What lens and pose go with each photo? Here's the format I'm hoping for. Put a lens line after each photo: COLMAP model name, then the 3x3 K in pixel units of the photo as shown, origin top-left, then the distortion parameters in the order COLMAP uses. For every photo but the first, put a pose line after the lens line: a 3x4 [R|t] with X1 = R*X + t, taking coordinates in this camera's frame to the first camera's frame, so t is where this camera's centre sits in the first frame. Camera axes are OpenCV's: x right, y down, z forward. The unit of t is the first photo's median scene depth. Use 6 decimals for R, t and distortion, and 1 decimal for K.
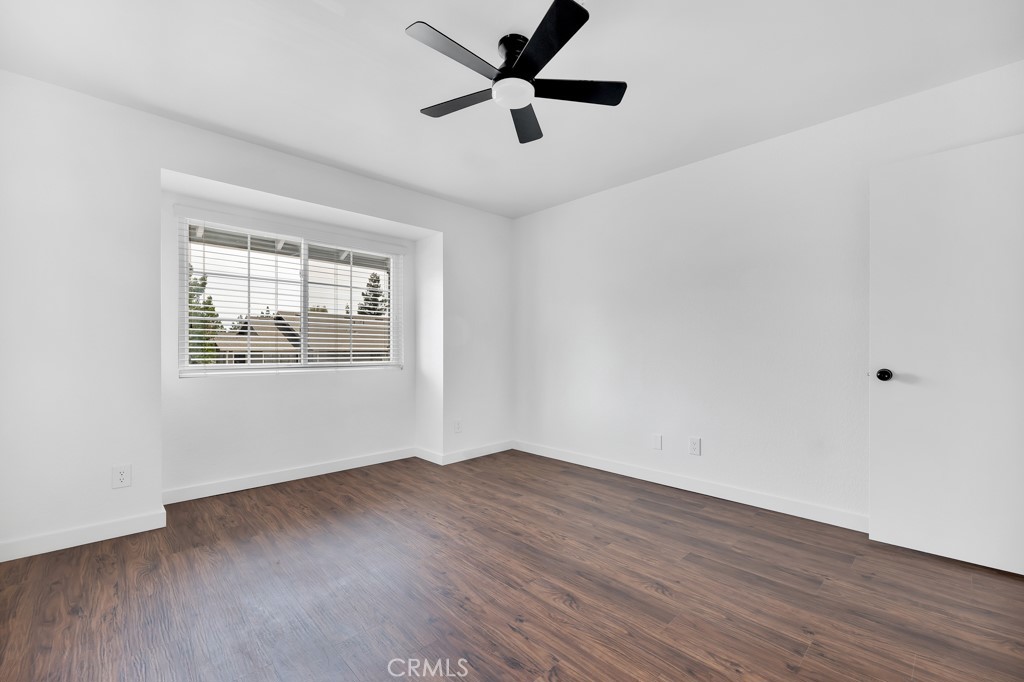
lens RADIAL K [[428.9, 0, 509.0], [0, 428.9, 354.4], [0, 0, 1]] dist [-0.003147, -0.000292]
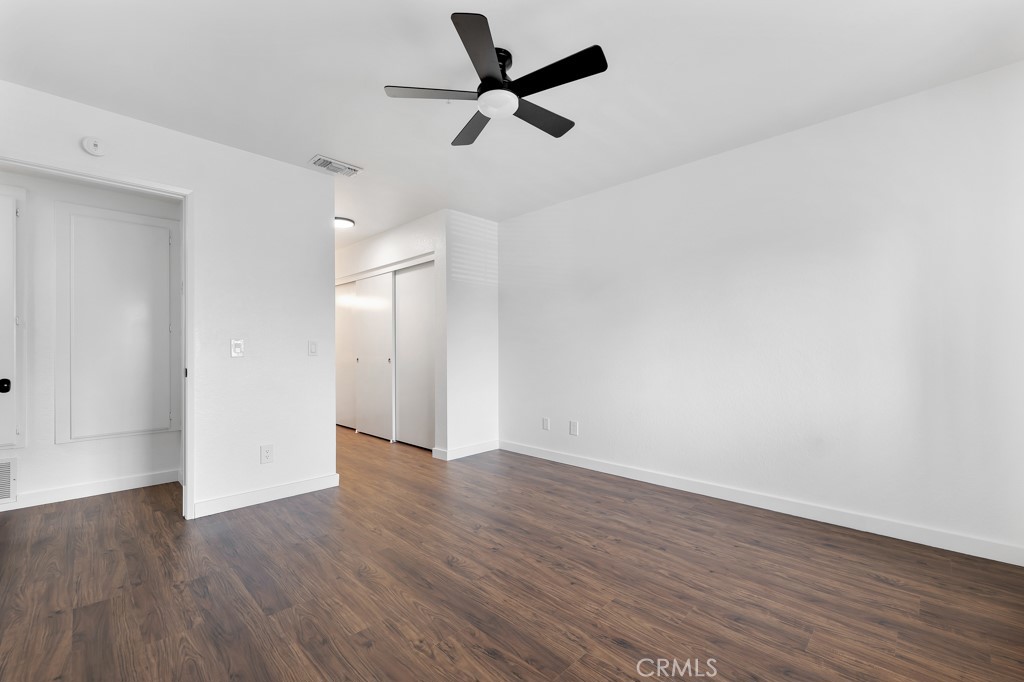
lens RADIAL K [[428.9, 0, 509.0], [0, 428.9, 354.4], [0, 0, 1]] dist [-0.003147, -0.000292]
pose [[-0.999586, 0.004517, -0.028414, 0.014049], [0.004035, 0.999847, 0.016997, -0.016088], [0.028486, 0.016875, -0.999452, 1.893170]]
